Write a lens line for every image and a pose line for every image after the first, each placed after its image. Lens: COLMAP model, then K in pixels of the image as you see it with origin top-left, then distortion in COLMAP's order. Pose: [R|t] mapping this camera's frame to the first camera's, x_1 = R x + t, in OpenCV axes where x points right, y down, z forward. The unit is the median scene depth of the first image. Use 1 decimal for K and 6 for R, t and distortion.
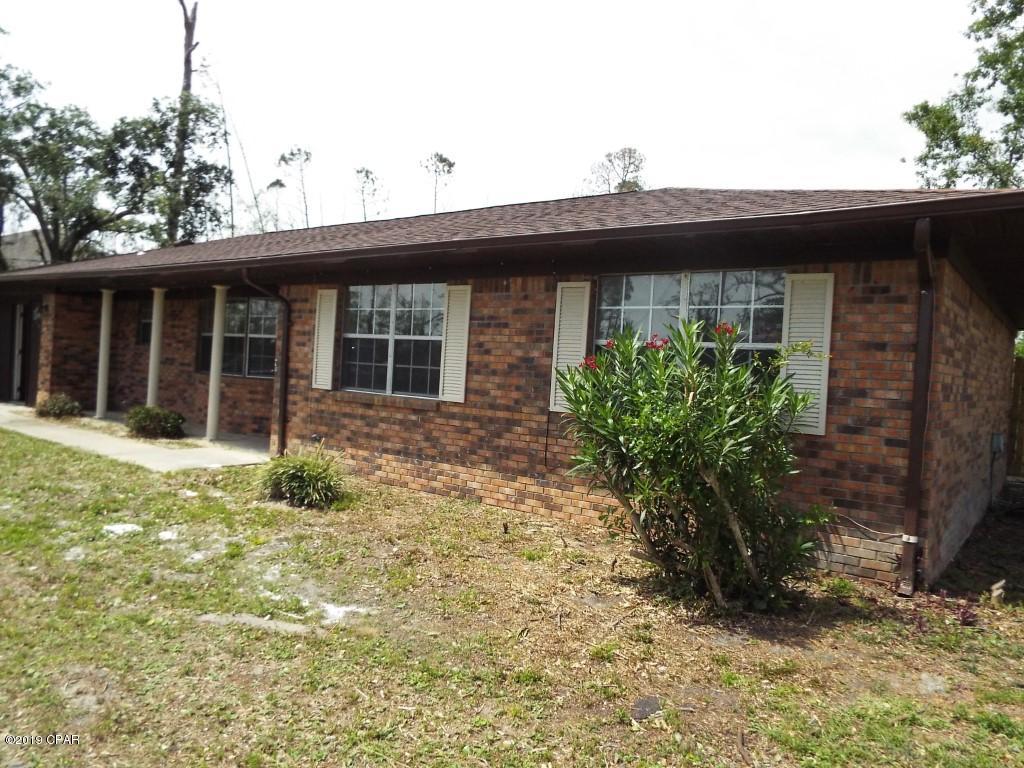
lens RADIAL K [[735.2, 0, 512.8], [0, 735.2, 386.5], [0, 0, 1]] dist [-0.007186, -0.003325]
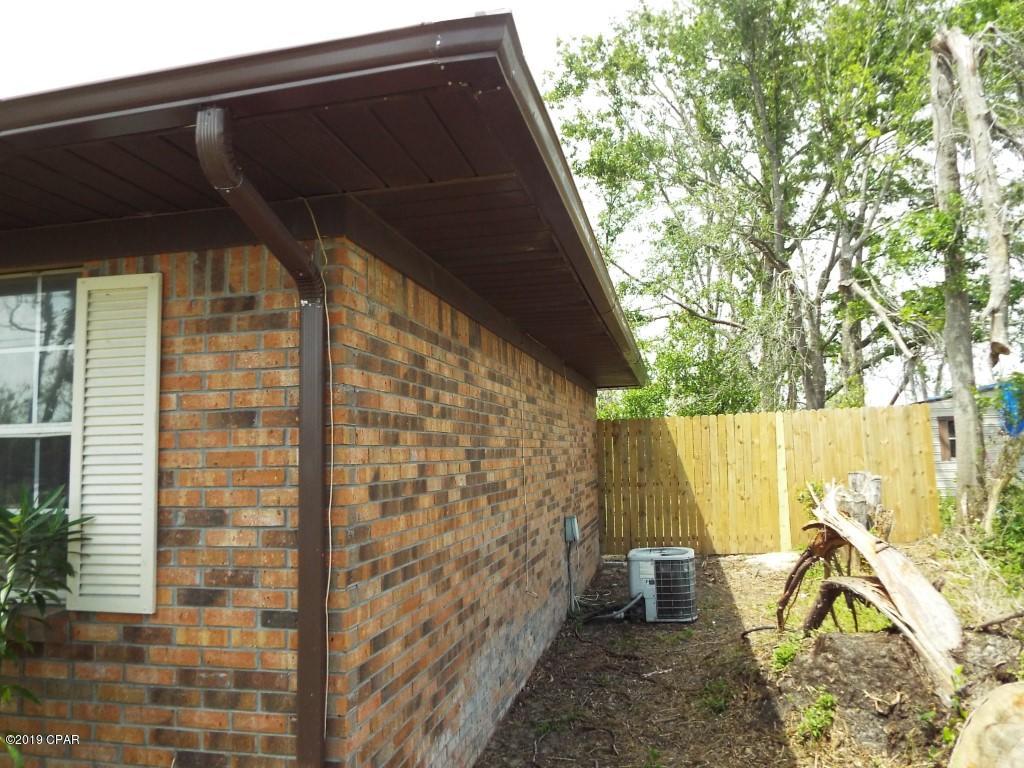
lens RADIAL K [[735.2, 0, 510.7], [0, 735.2, 383.5], [0, 0, 1]] dist [-0.007186, -0.003325]
pose [[0.907329, -0.031014, 0.419277, 0.453747], [0.076881, 0.992699, -0.092941, -0.018445], [-0.413333, 0.116562, 0.903089, 0.481623]]
